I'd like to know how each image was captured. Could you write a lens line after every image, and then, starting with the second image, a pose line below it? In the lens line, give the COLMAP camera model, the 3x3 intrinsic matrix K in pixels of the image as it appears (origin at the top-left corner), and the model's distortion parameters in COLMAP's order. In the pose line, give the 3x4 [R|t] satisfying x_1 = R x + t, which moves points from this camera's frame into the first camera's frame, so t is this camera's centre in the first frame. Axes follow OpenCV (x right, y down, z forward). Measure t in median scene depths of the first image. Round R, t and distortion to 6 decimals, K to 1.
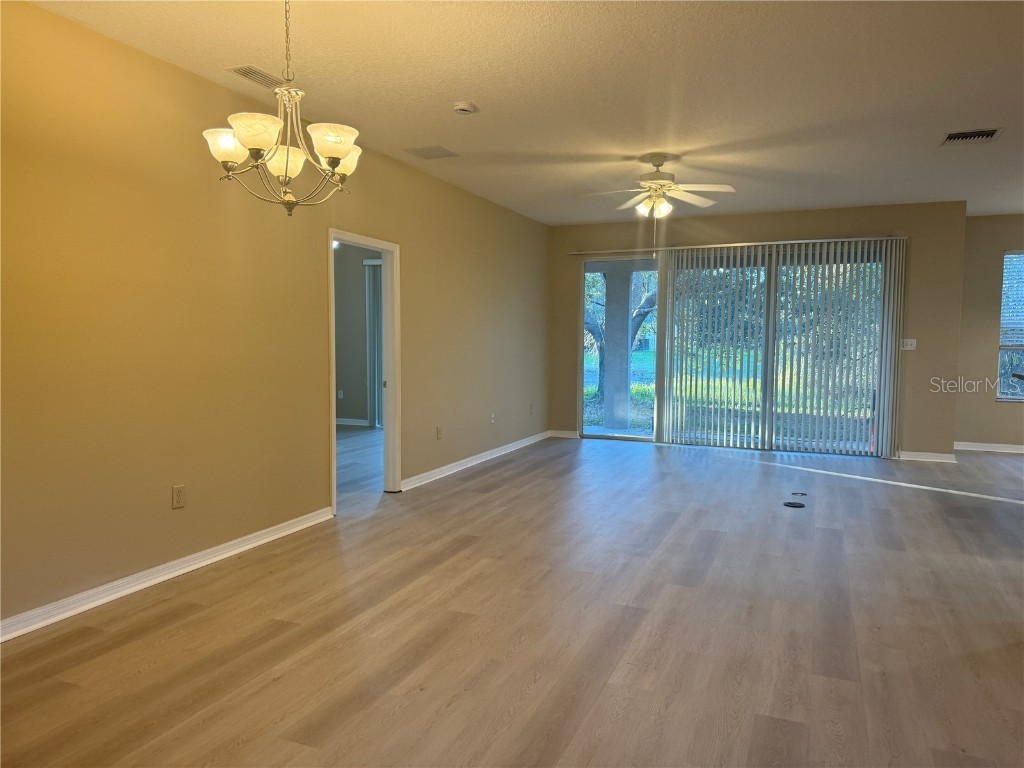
lens RADIAL K [[718.6, 0, 509.2], [0, 718.6, 387.6], [0, 0, 1]] dist [0.093044, -0.125858]
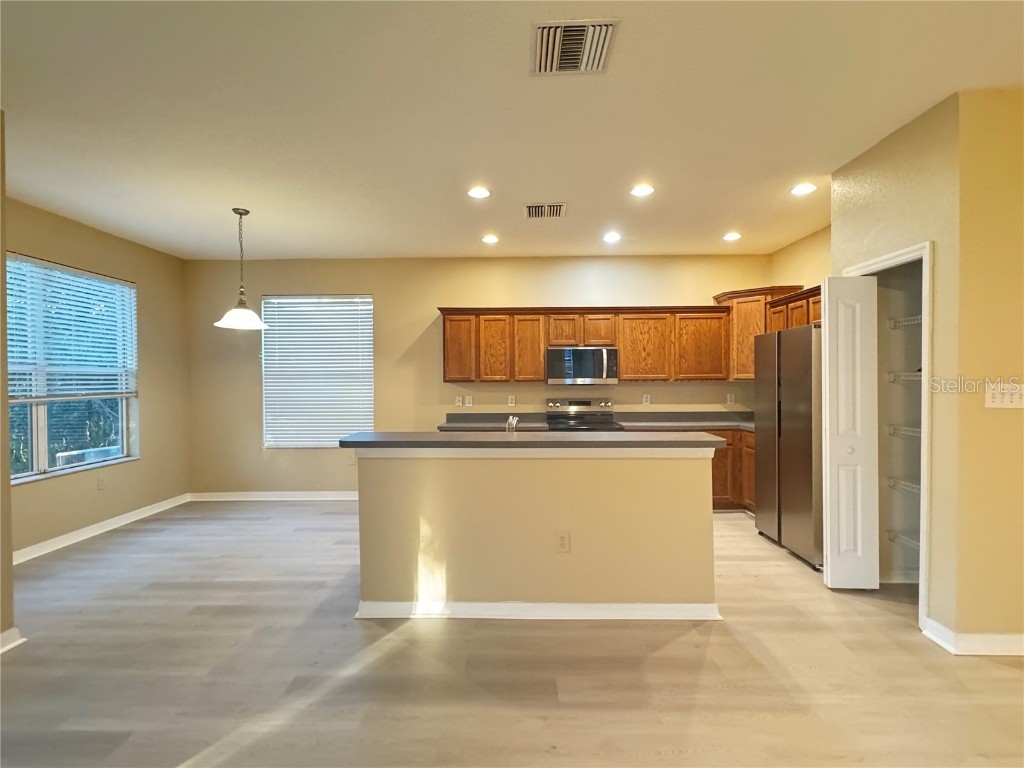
lens RADIAL K [[497.8, 0, 511.3], [0, 497.8, 385.9], [0, 0, 1]] dist [0.001948, -0.001303]
pose [[-0.371572, -0.017354, 0.928242, 0.274147], [0.068819, 0.996560, 0.046180, -0.096476], [-0.925850, 0.081040, -0.369099, 1.242829]]
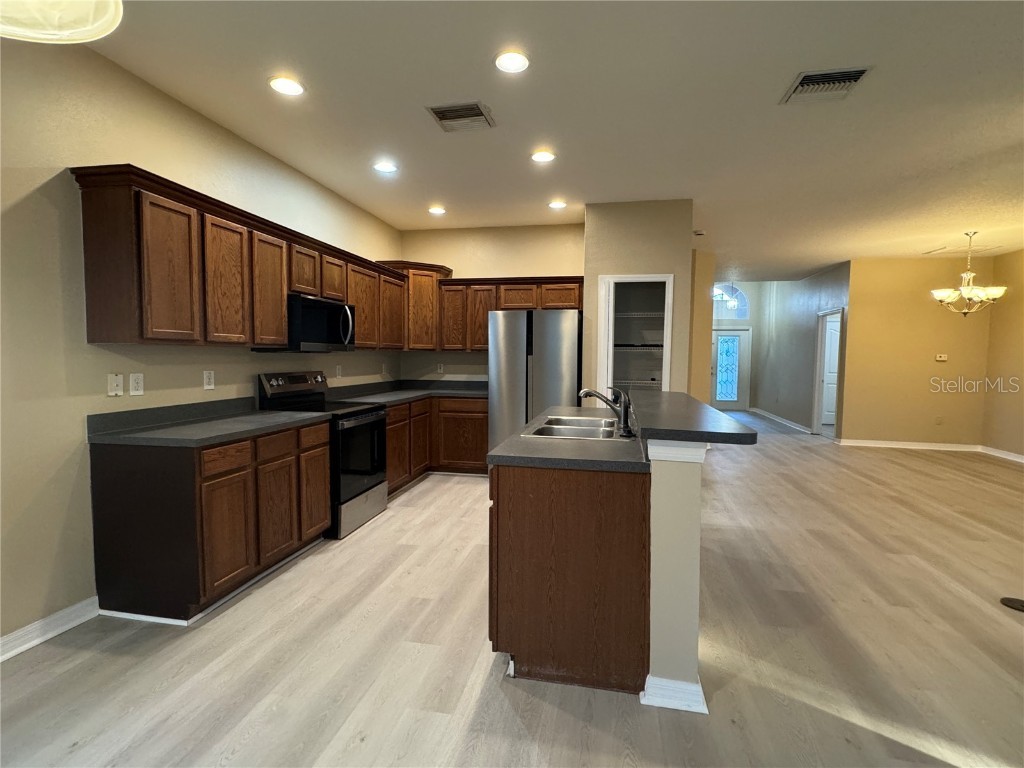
lens RADIAL K [[497.8, 0, 511.3], [0, 497.8, 385.9], [0, 0, 1]] dist [0.001948, -0.001303]
pose [[-0.980272, -0.005004, -0.197589, 1.072406], [-0.030873, 0.991285, 0.128063, -0.094900], [0.195227, 0.131637, -0.971884, 1.511158]]
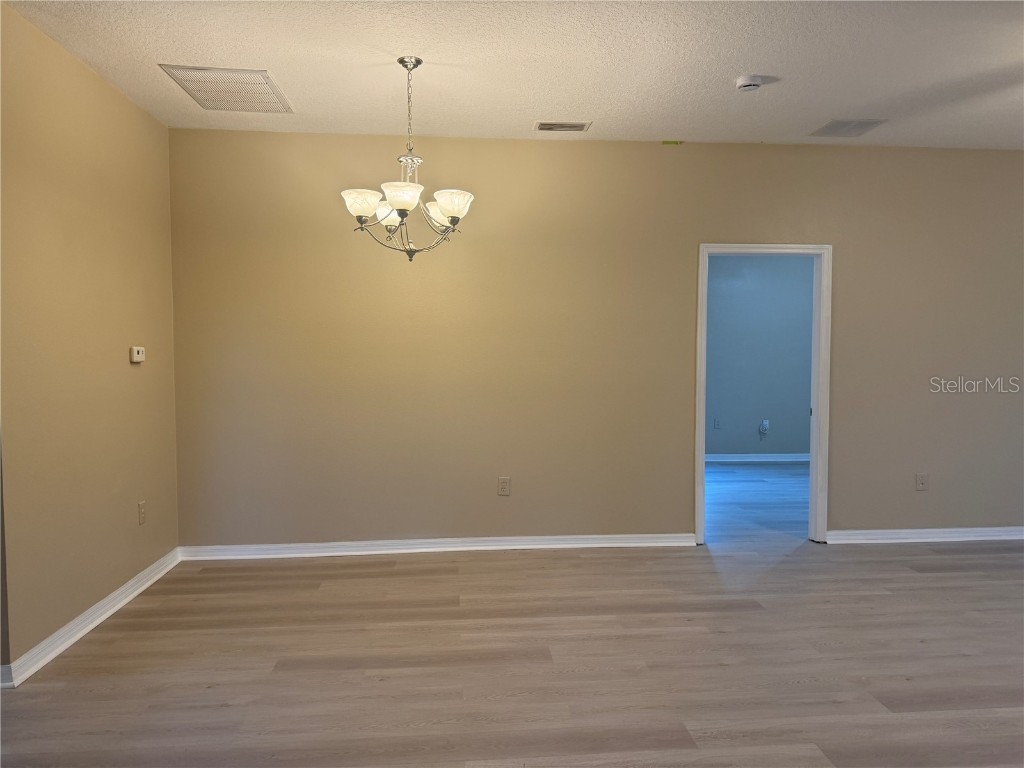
lens RADIAL K [[718.7, 0, 515.7], [0, 718.7, 384.6], [0, 0, 1]] dist [0.087980, -0.113960]
pose [[0.469816, 0.036034, -0.882029, 0.502564], [-0.059827, 0.998169, 0.008911, -0.028962], [0.880735, 0.048582, 0.471112, 0.344653]]
